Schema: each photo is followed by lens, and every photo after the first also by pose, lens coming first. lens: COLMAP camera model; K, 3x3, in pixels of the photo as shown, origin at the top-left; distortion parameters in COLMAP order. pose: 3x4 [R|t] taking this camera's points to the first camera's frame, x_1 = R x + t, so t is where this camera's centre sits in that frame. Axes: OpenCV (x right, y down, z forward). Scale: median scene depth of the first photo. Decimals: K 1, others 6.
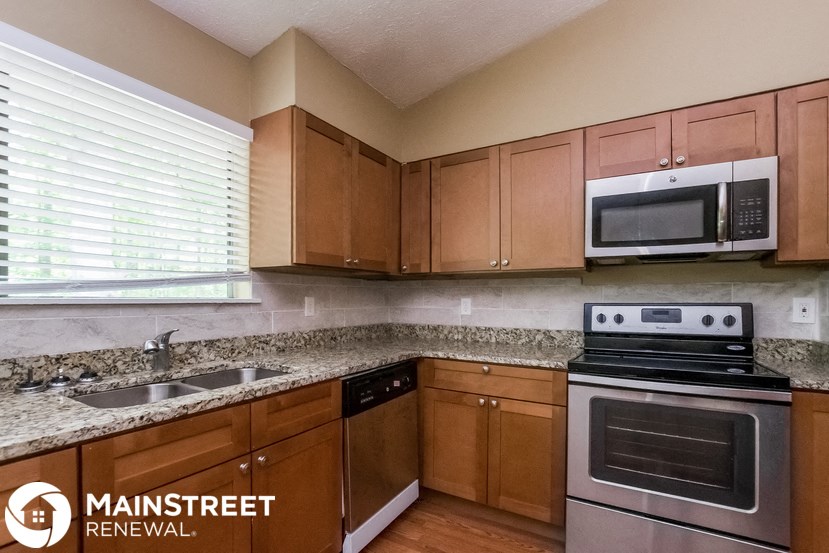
lens RADIAL K [[382.0, 0, 412.9], [0, 382.0, 299.4], [0, 0, 1]] dist [-0.016953, 0.000174]
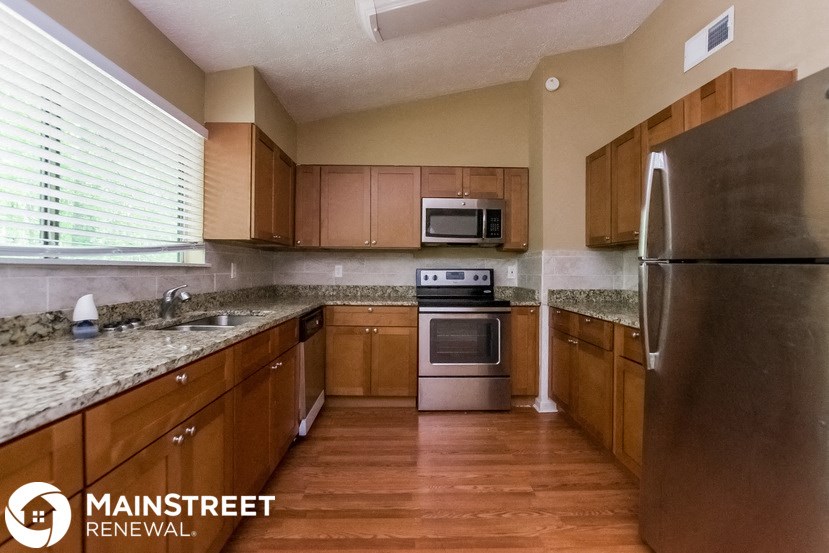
lens RADIAL K [[370.7, 0, 412.9], [0, 370.7, 267.7], [0, 0, 1]] dist [-0.002167, -0.000198]
pose [[0.839032, 0.005841, 0.544050, -0.499709], [-0.003083, 0.999977, -0.005982, 0.016228], [-0.544073, 0.003342, 0.839031, -0.393816]]
